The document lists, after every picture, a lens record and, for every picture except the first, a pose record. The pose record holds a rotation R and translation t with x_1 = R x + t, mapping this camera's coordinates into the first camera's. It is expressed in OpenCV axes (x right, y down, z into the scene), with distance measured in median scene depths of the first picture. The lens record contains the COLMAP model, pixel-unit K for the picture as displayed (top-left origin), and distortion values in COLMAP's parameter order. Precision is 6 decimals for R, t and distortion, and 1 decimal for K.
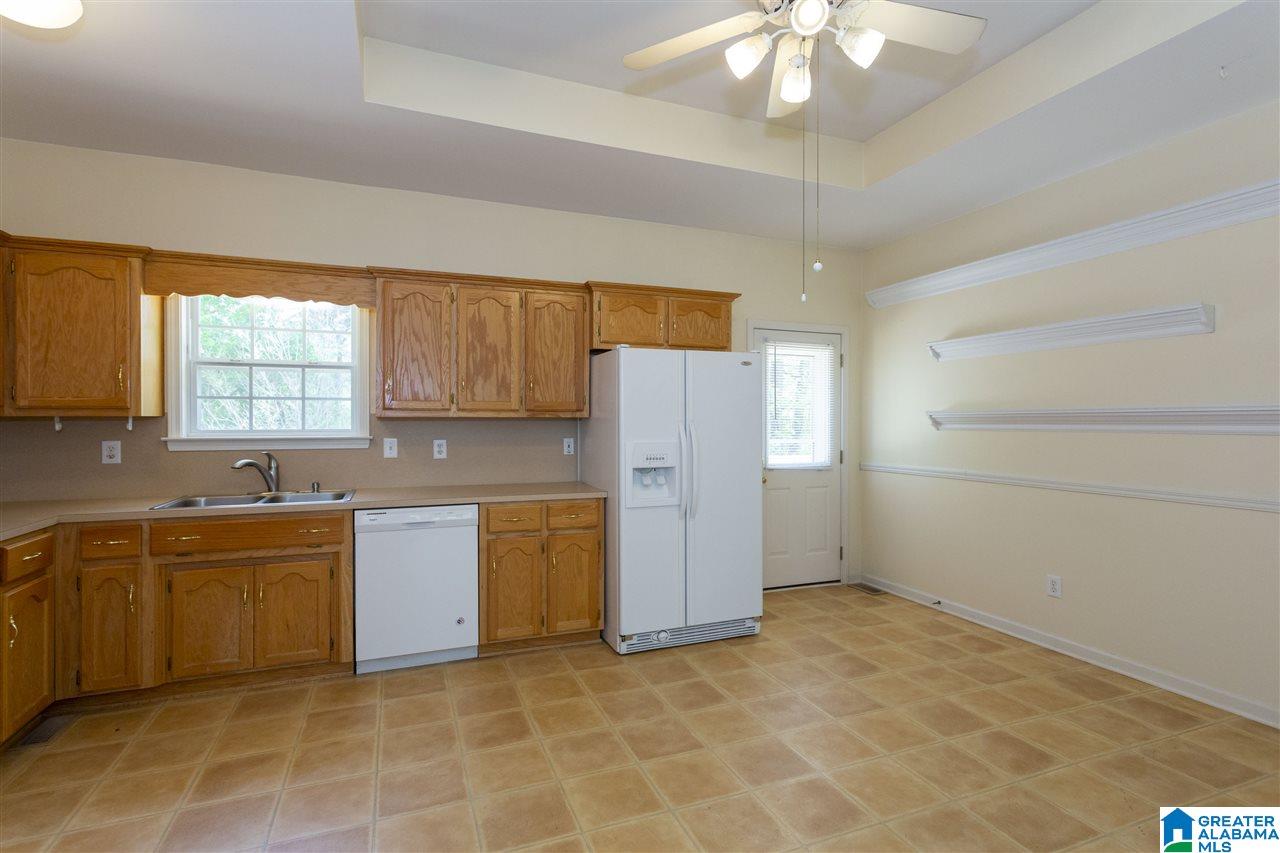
lens RADIAL K [[613.1, 0, 640.0], [0, 613.1, 426.5], [0, 0, 1]] dist [0.001053, 0.000184]
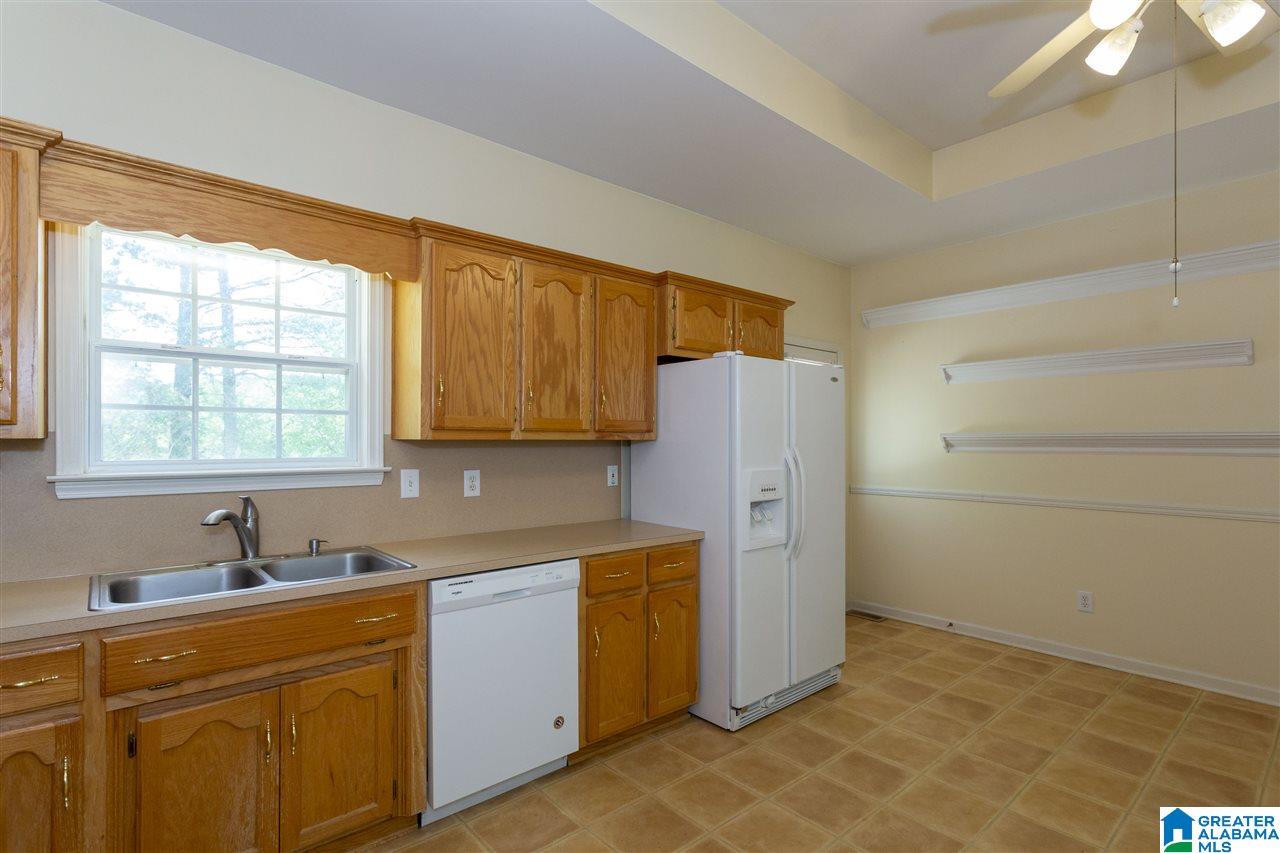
lens RADIAL K [[627.8, 0, 638.9], [0, 627.8, 443.5], [0, 0, 1]] dist [0.001402, 0.000506]
pose [[0.943815, -0.001142, 0.330472, -0.414130], [0.002756, 0.999986, -0.004415, -0.007110], [-0.330463, 0.005078, 0.943805, 0.247344]]
